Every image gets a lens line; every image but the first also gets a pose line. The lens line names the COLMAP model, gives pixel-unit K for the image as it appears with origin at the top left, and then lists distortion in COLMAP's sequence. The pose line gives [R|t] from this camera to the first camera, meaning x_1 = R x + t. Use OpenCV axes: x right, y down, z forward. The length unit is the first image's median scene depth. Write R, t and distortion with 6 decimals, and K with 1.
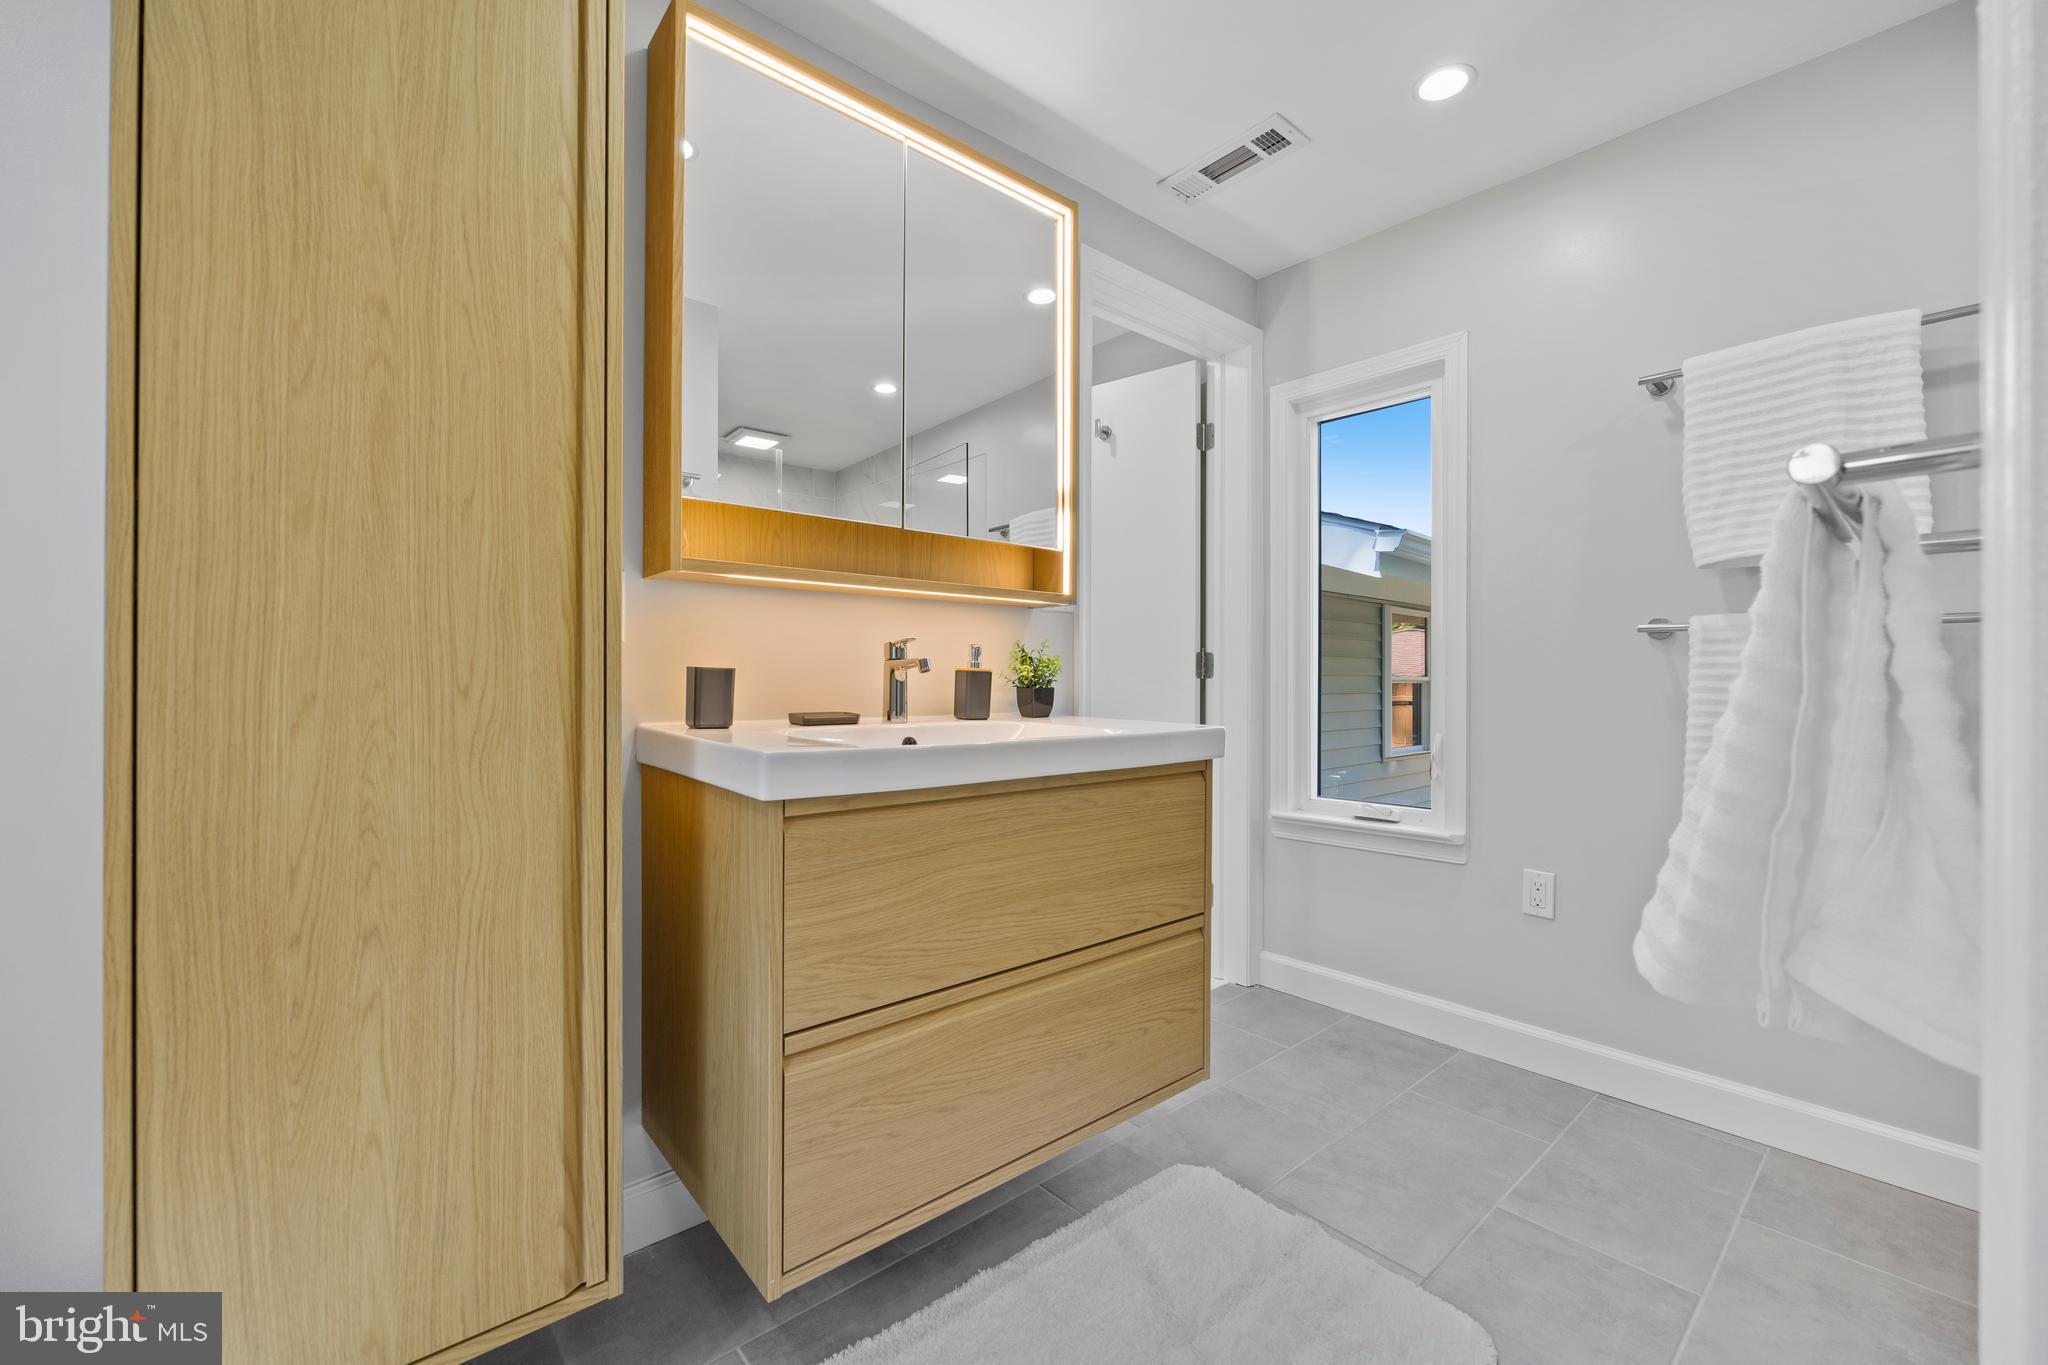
lens RADIAL K [[821.0, 0, 1010.9], [0, 821.0, 676.1], [0, 0, 1]] dist [-0.002510, 0.000173]
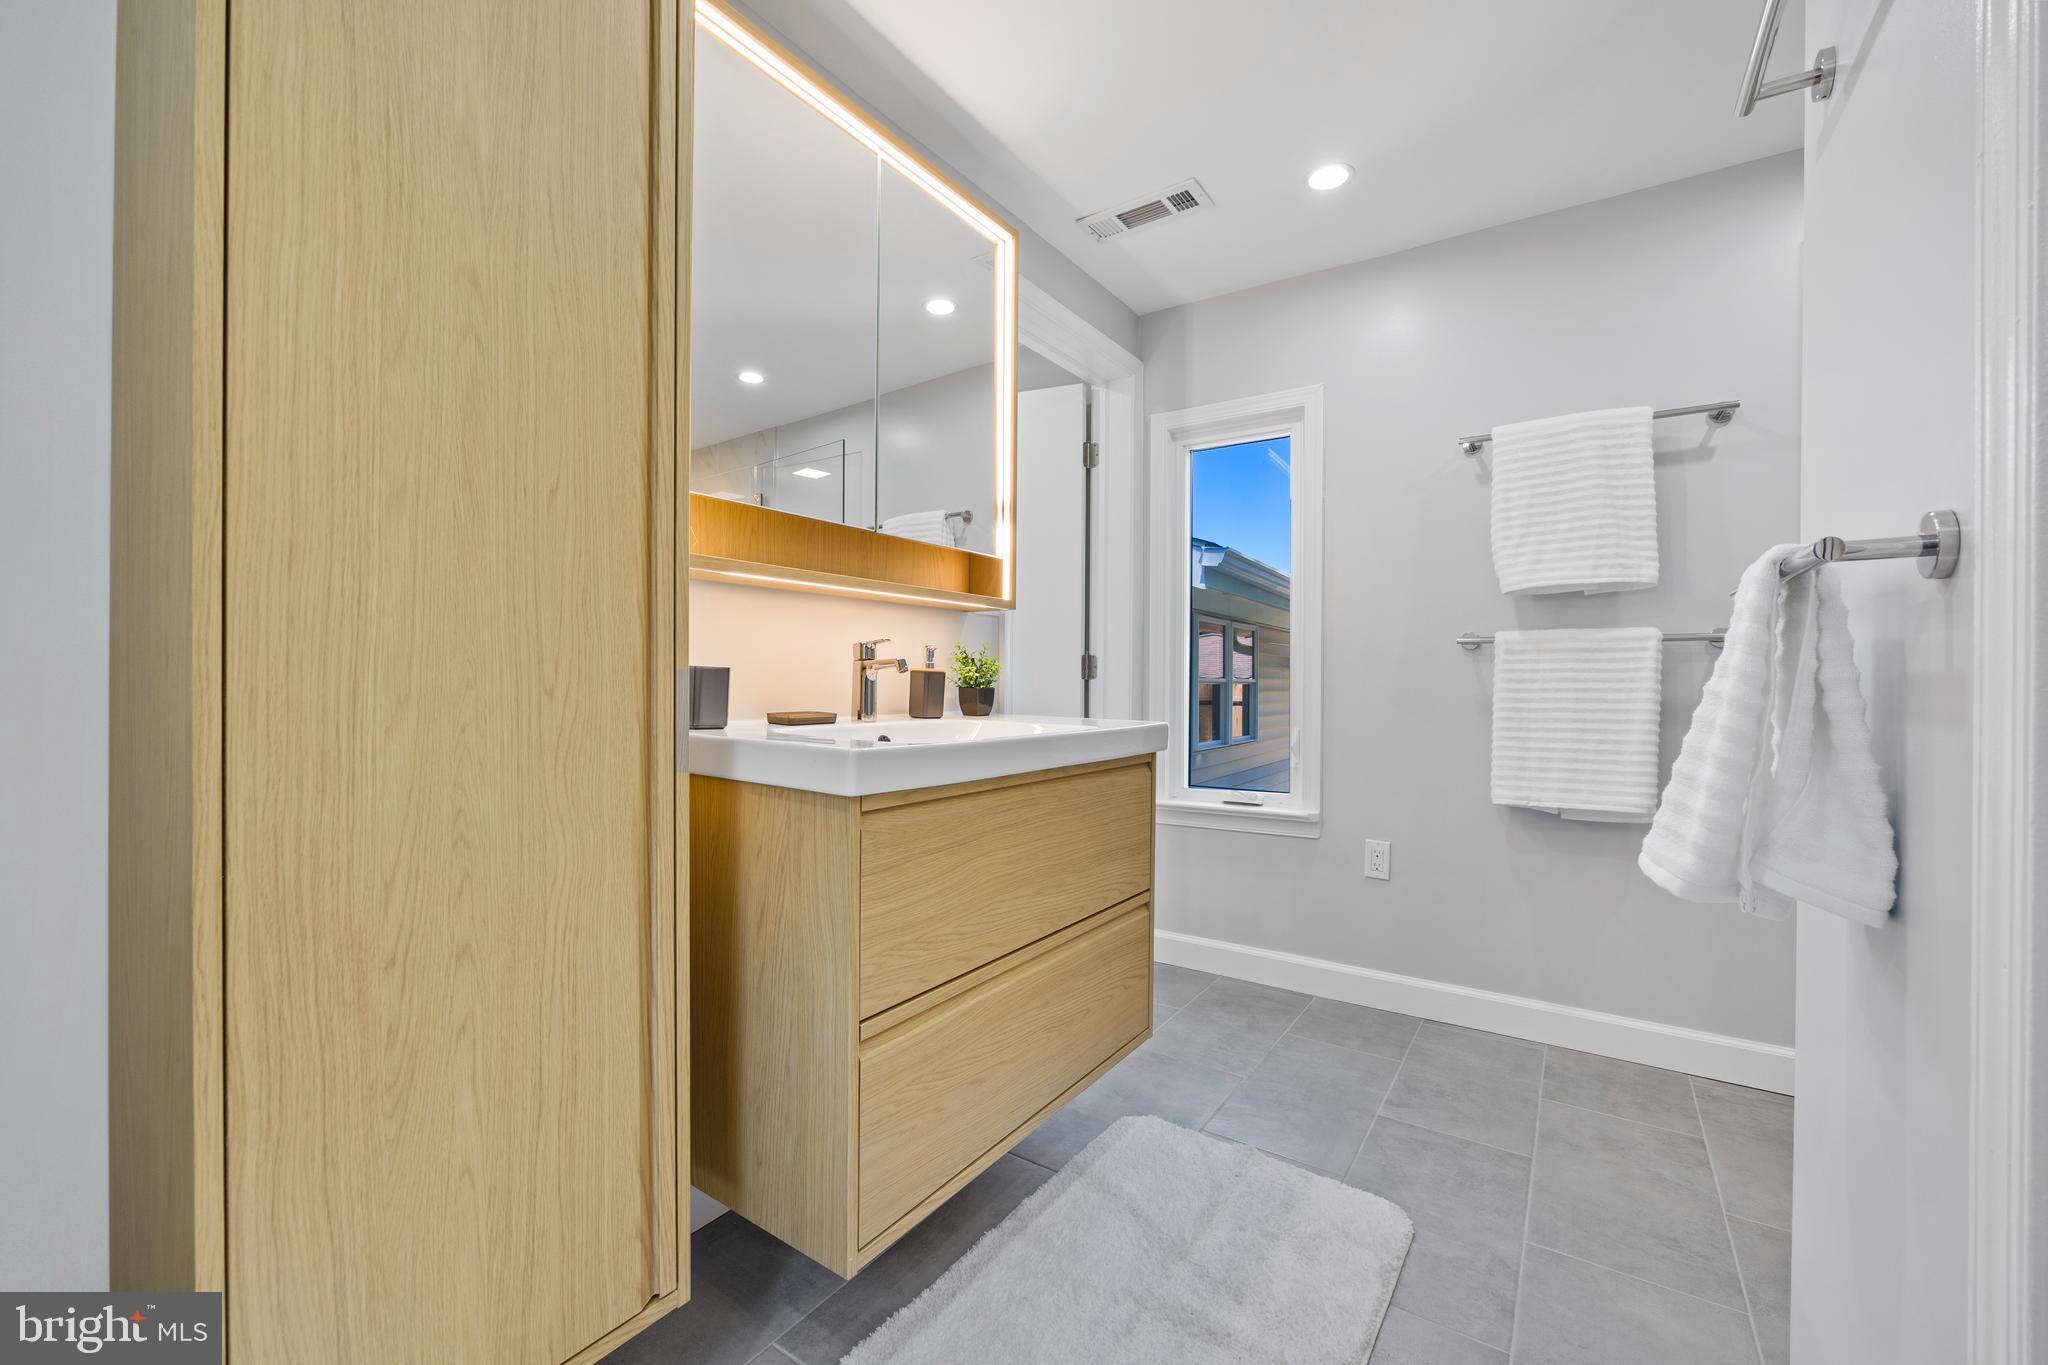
lens RADIAL K [[821.0, 0, 1013.3], [0, 821.0, 680.2], [0, 0, 1]] dist [-0.002510, 0.000173]
pose [[0.966969, 0.003281, 0.254873, -0.279016], [-0.004545, 0.999980, 0.004371, -0.000675], [-0.254853, -0.005385, 0.966965, -0.041218]]
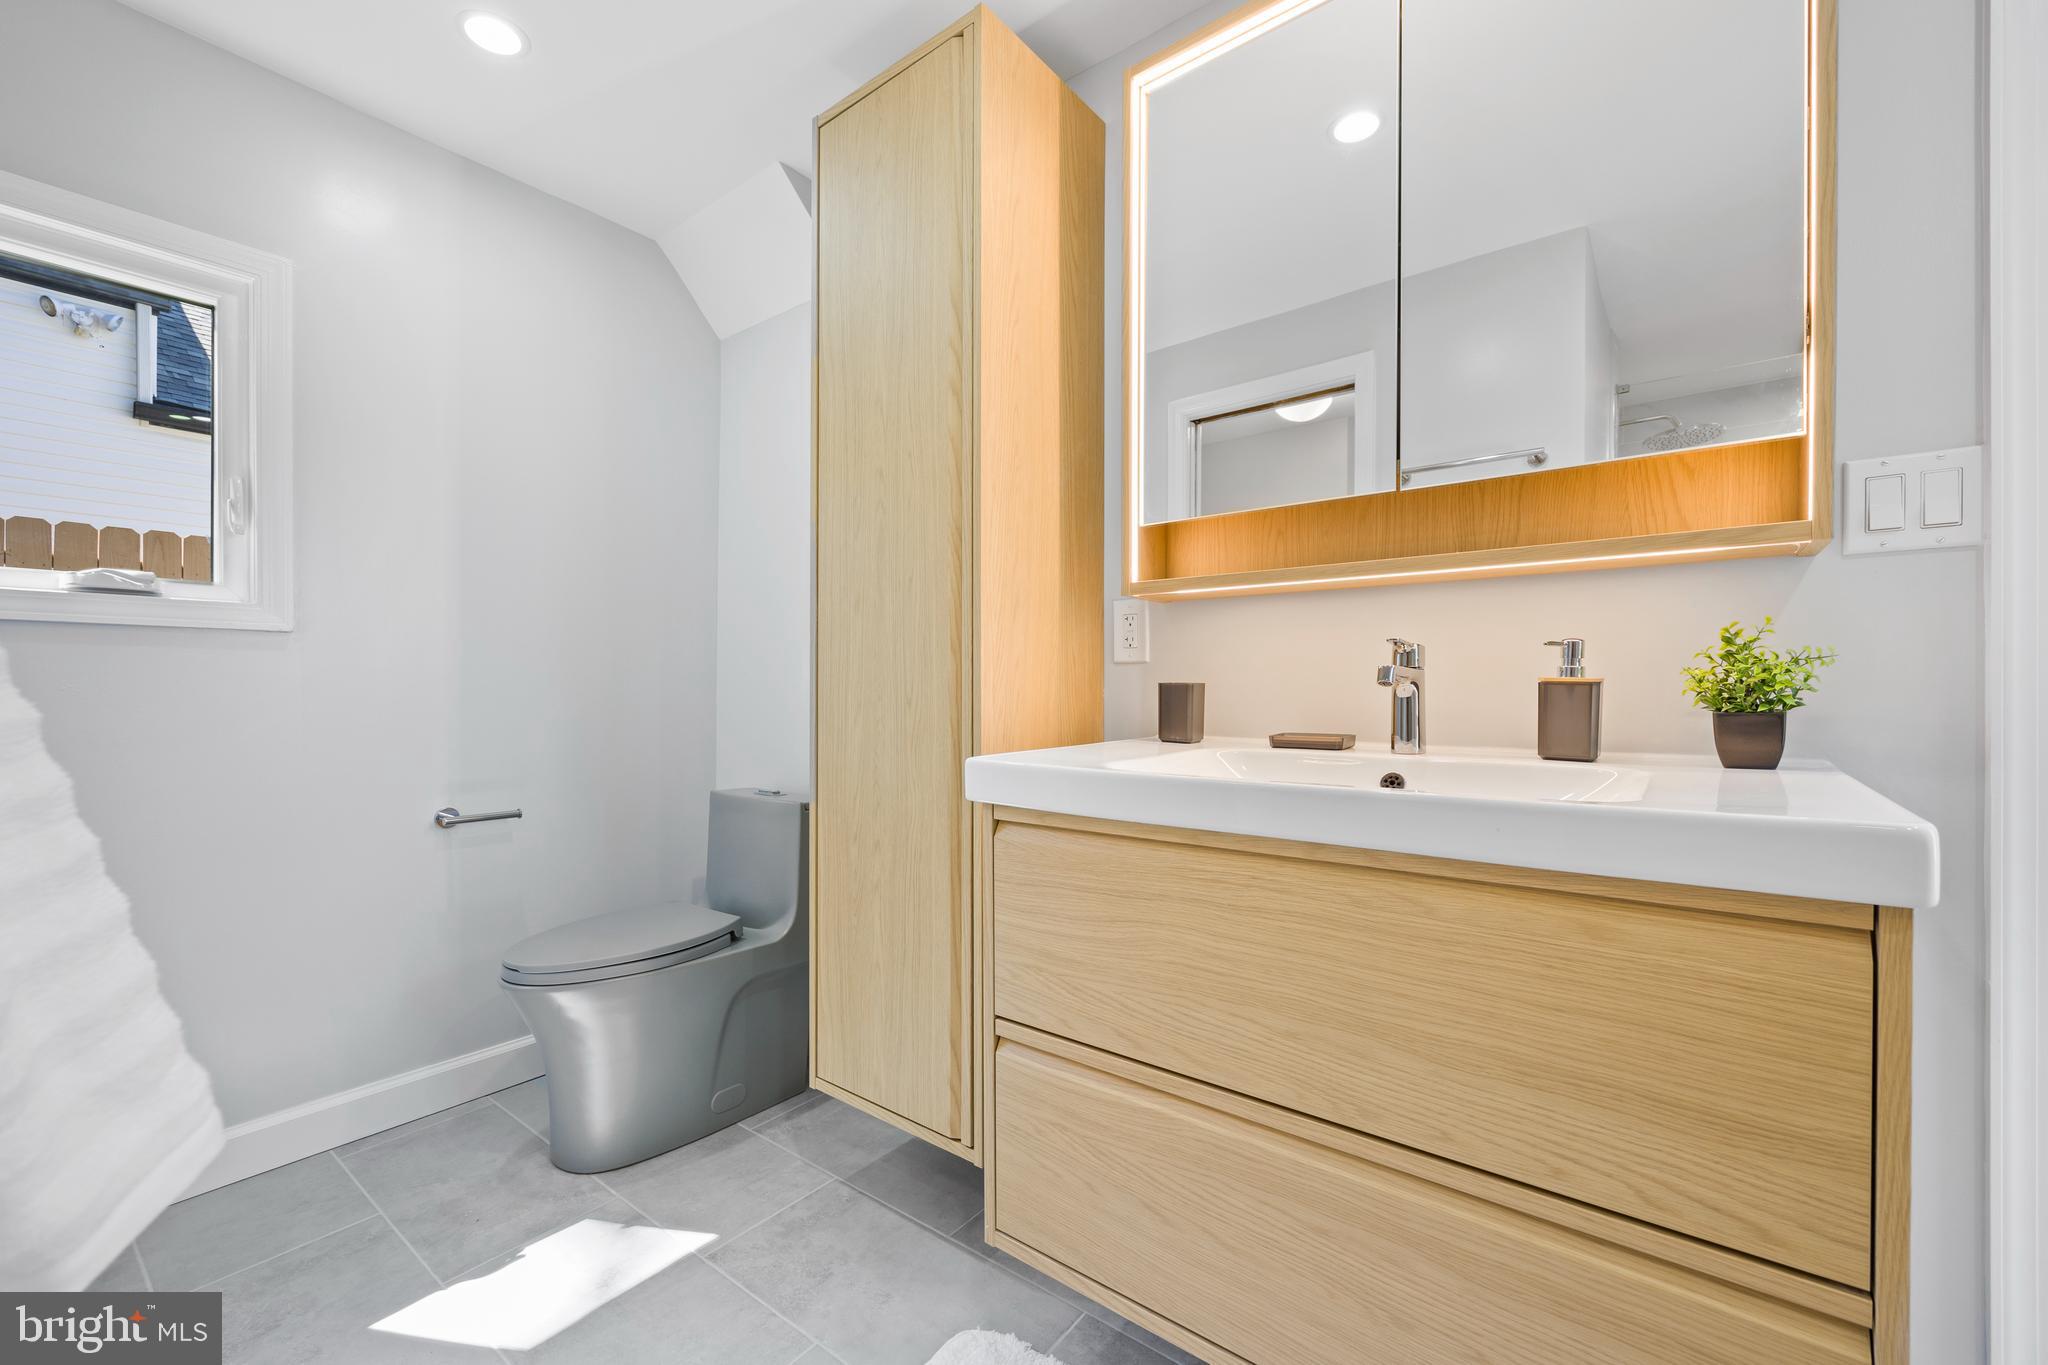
lens RADIAL K [[821.0, 0, 1022.9], [0, 821.0, 690.1], [0, 0, 1]] dist [-0.002510, 0.000173]
pose [[0.210900, -0.000042, -0.977508, 0.643587], [0.006183, 0.999980, 0.001291, -0.003820], [0.977488, -0.006316, 0.210896, 0.632727]]
